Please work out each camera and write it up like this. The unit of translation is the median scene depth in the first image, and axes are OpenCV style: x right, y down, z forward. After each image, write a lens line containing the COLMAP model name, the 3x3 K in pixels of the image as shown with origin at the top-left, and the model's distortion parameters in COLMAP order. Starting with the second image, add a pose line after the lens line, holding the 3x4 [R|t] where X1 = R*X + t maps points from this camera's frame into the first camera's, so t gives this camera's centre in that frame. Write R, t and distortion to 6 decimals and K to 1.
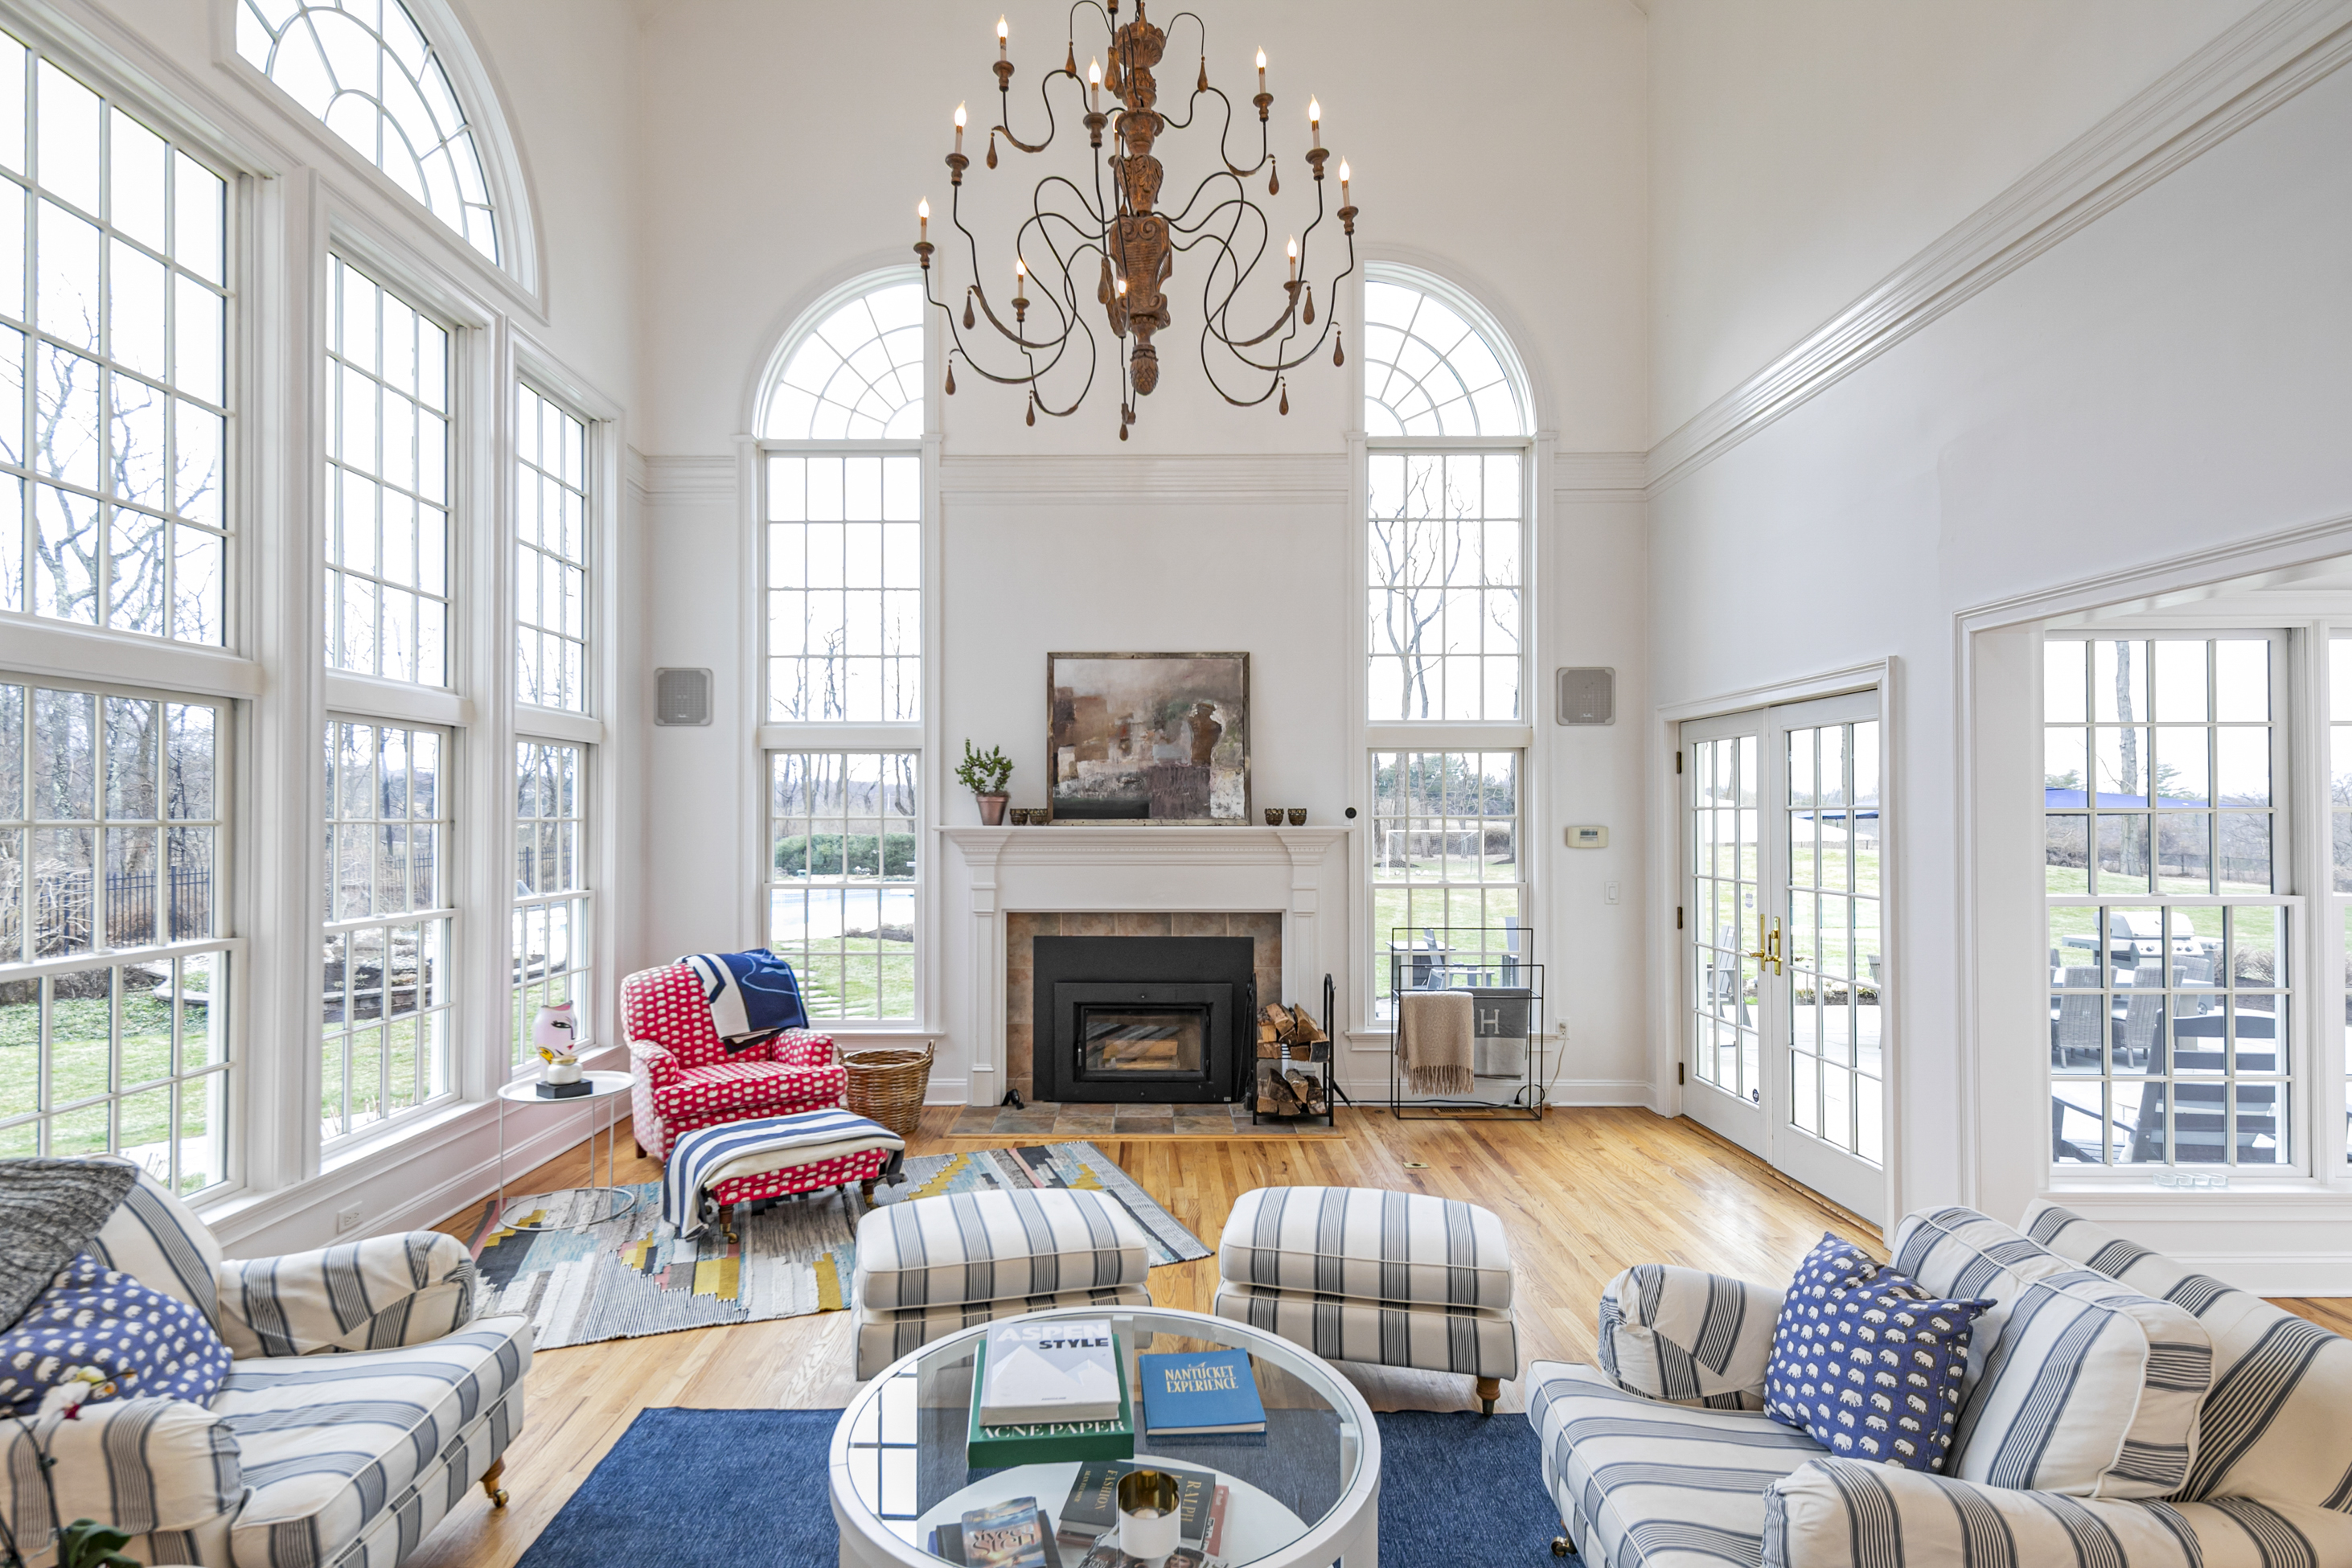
lens RADIAL K [[1180.3, 0, 1146.8], [0, 1180.3, 808.7], [0, 0, 1]] dist [0.014190, -0.001103]
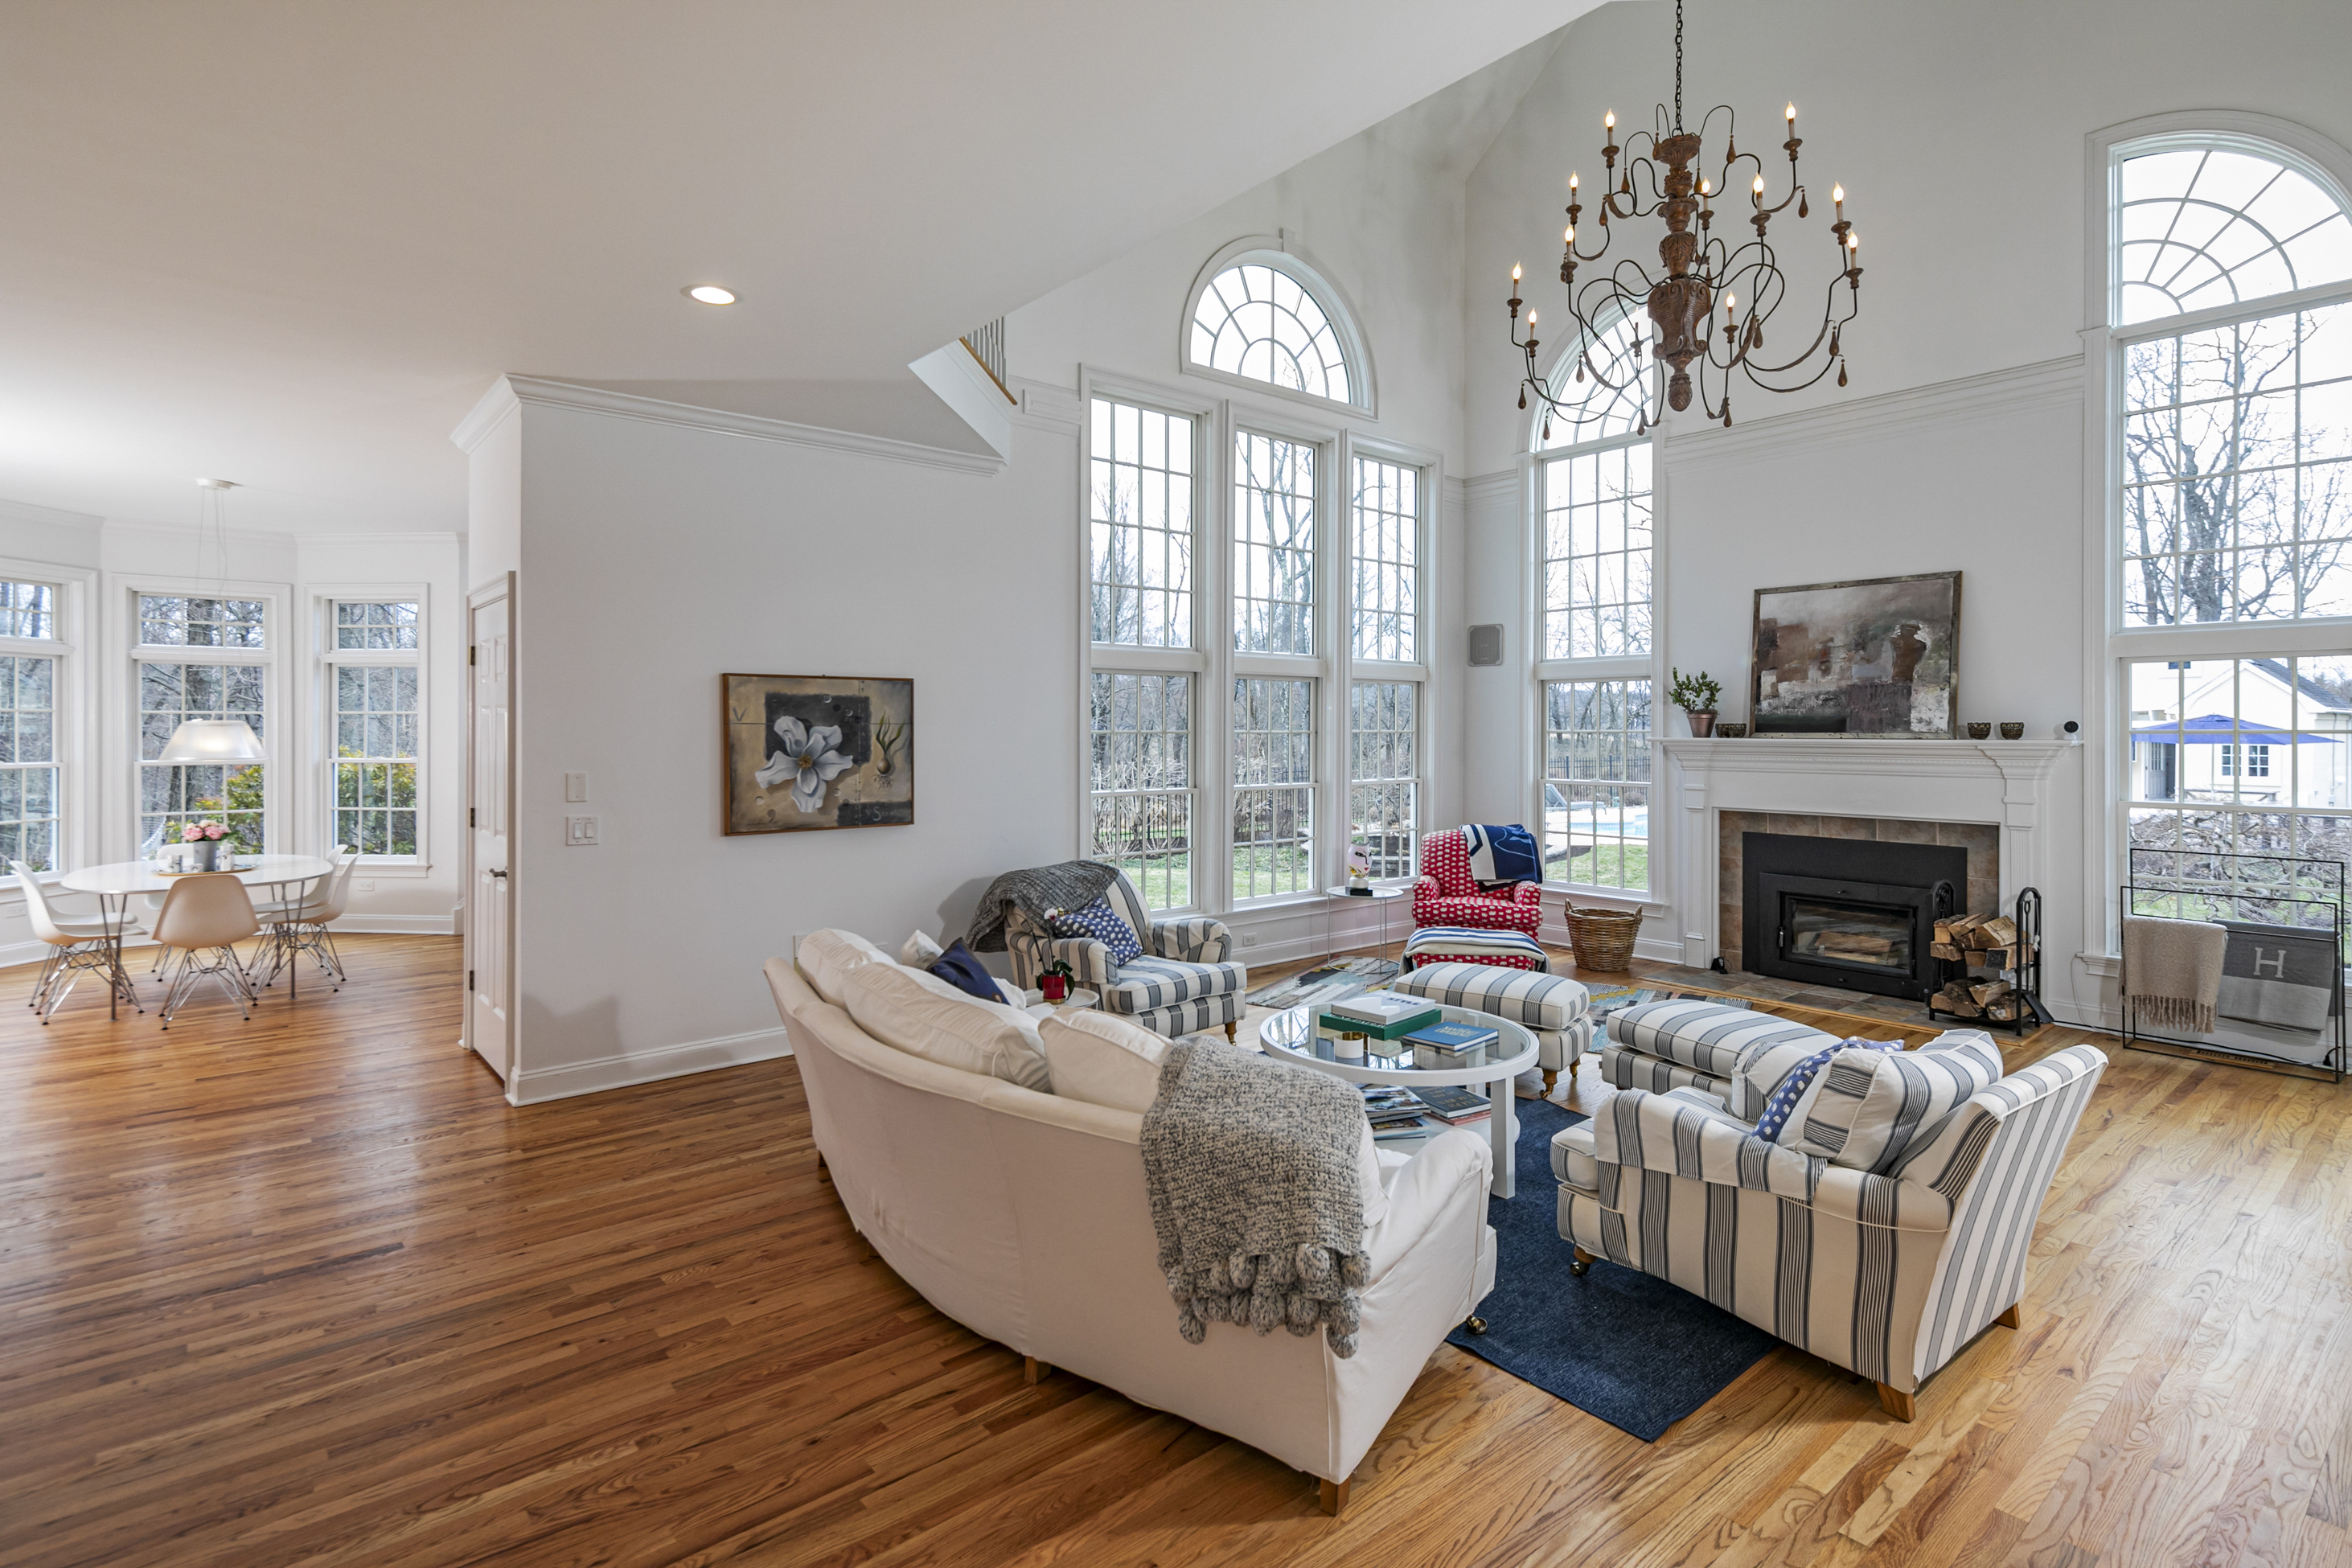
lens RADIAL K [[1139.7, 0, 1142.6], [0, 1139.7, 733.6], [0, 0, 1]] dist [0.014312, -0.000553]
pose [[0.637125, 0.003530, -0.770752, 0.407322], [0.002317, 0.999976, 0.006495, 0.001211], [0.770757, -0.005924, 0.637102, -0.191797]]
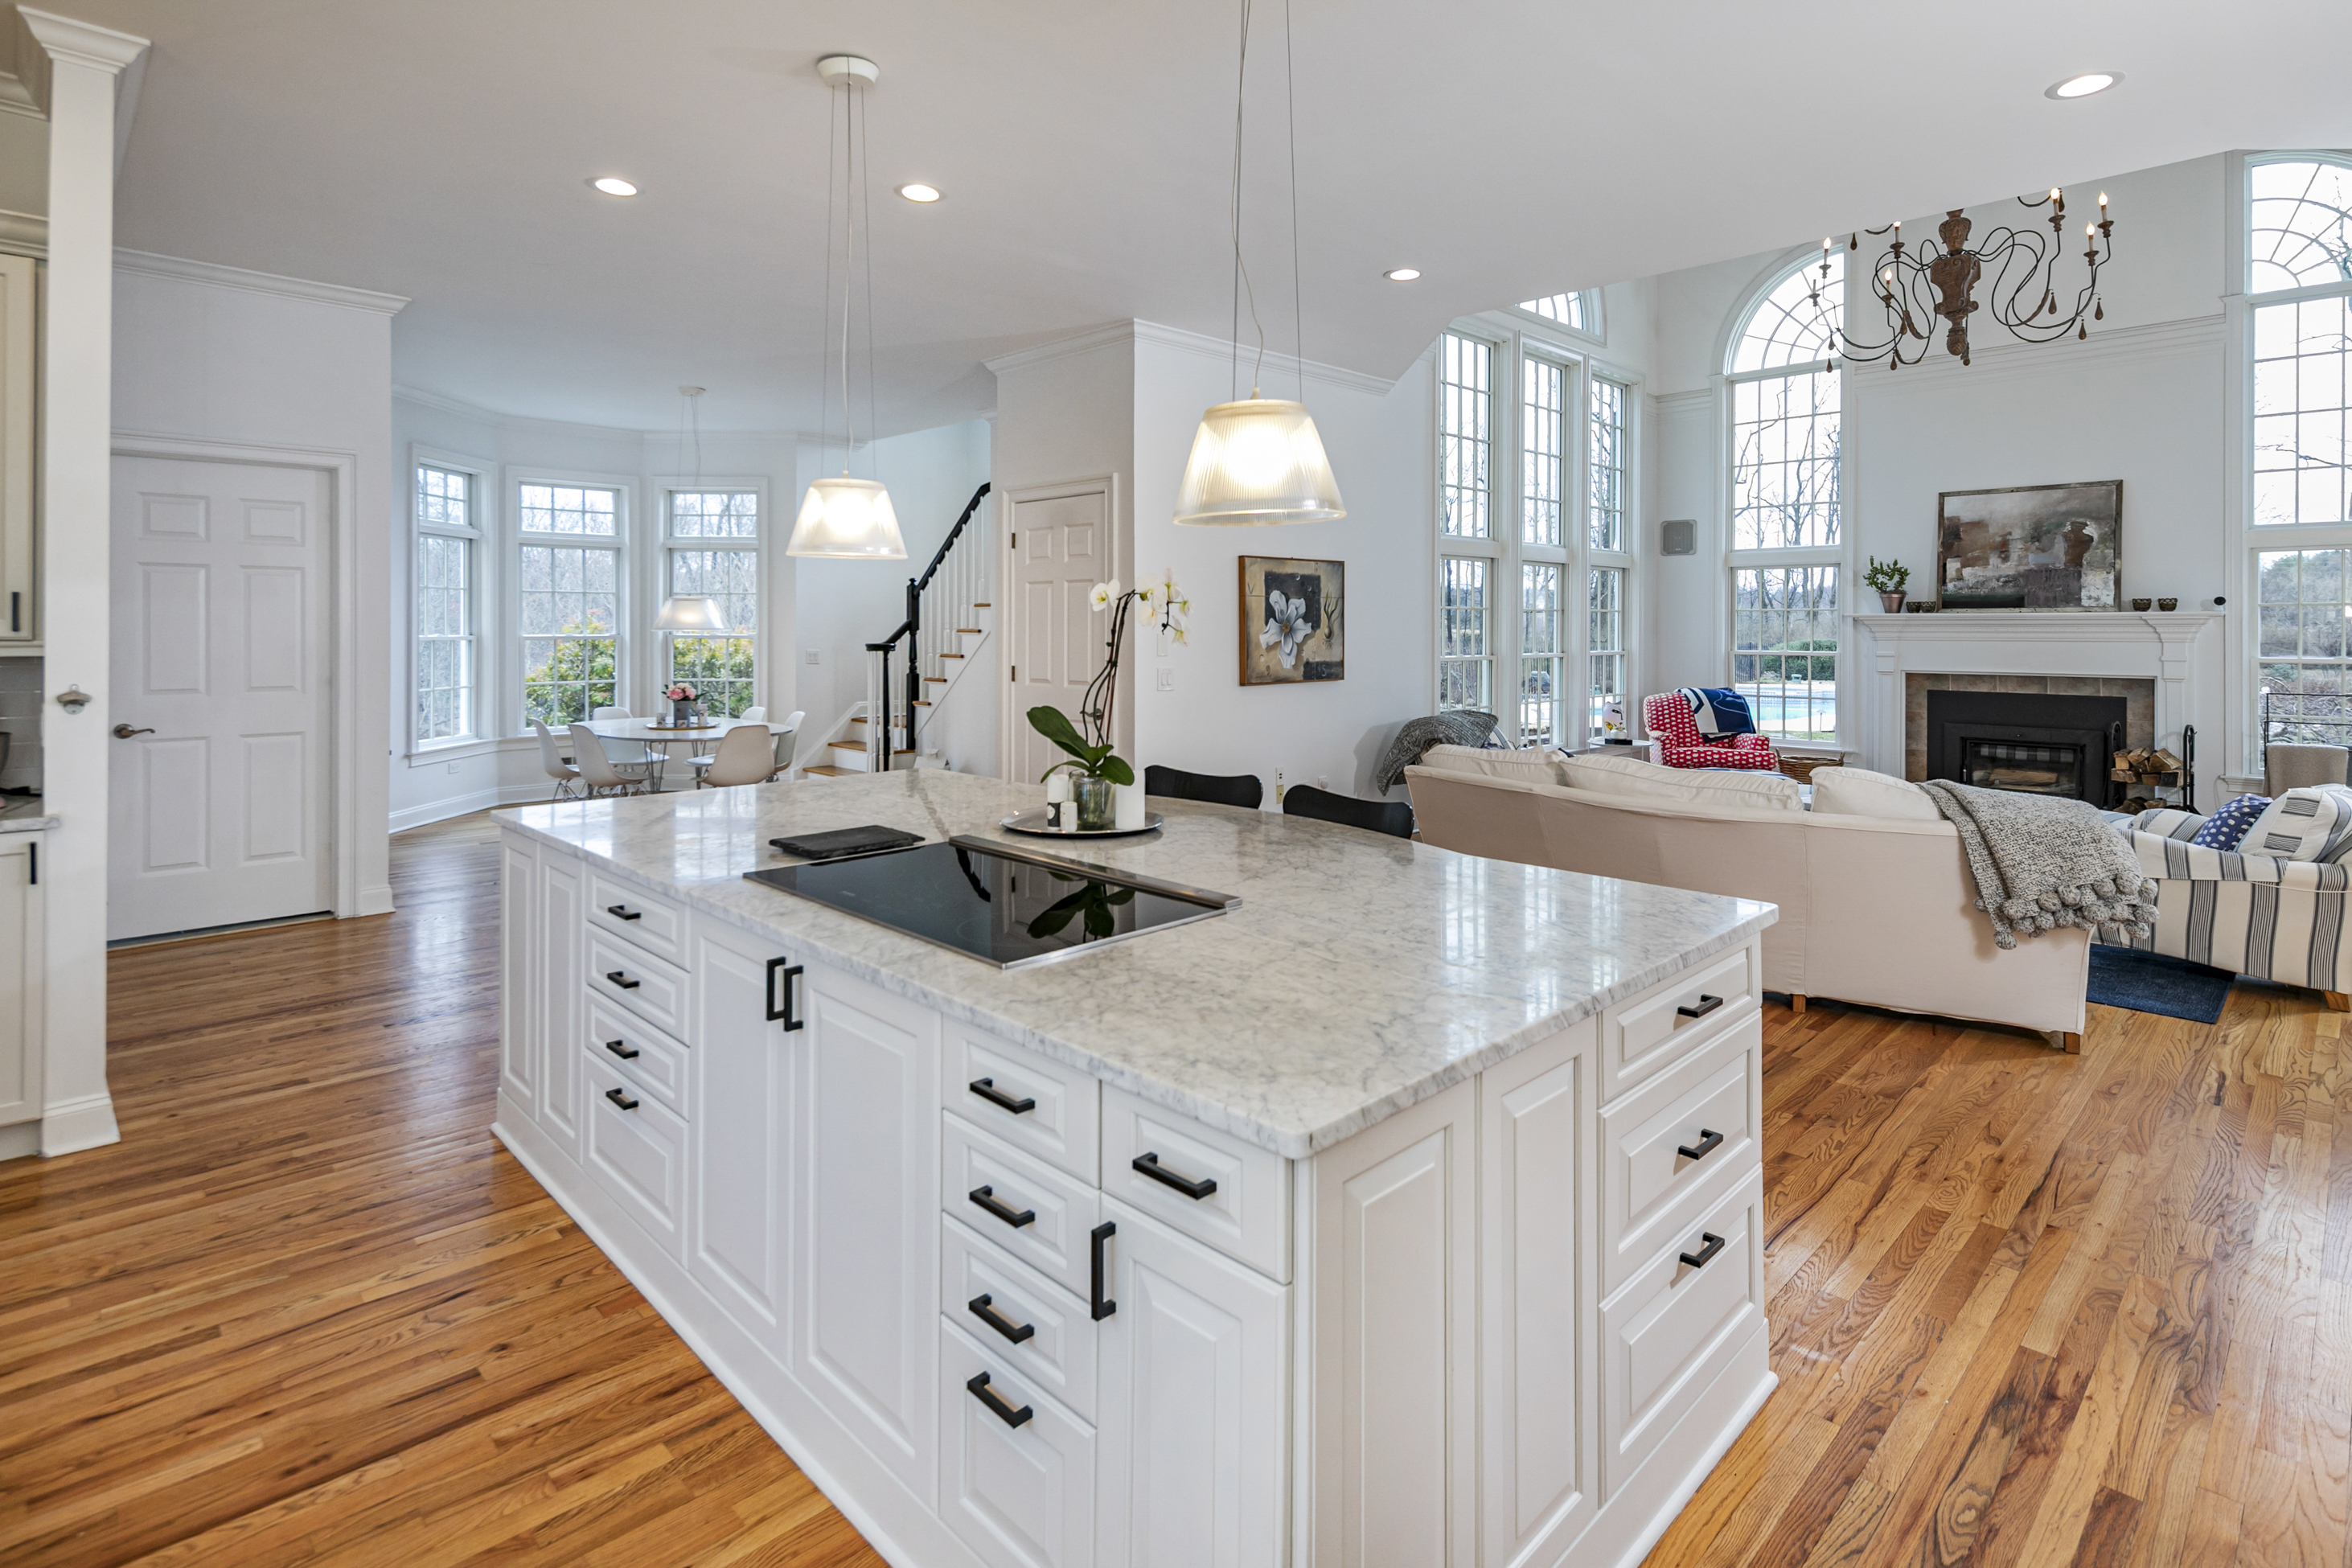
lens RADIAL K [[1163.1, 0, 1166.1], [0, 1163.1, 629.7], [0, 0, 1]] dist [0.034150, -0.010811]
pose [[0.706210, 0.002254, -0.707999, 0.270054], [0.003083, 0.999976, 0.006258, 0.022520], [0.707996, -0.006602, 0.706186, -0.687881]]
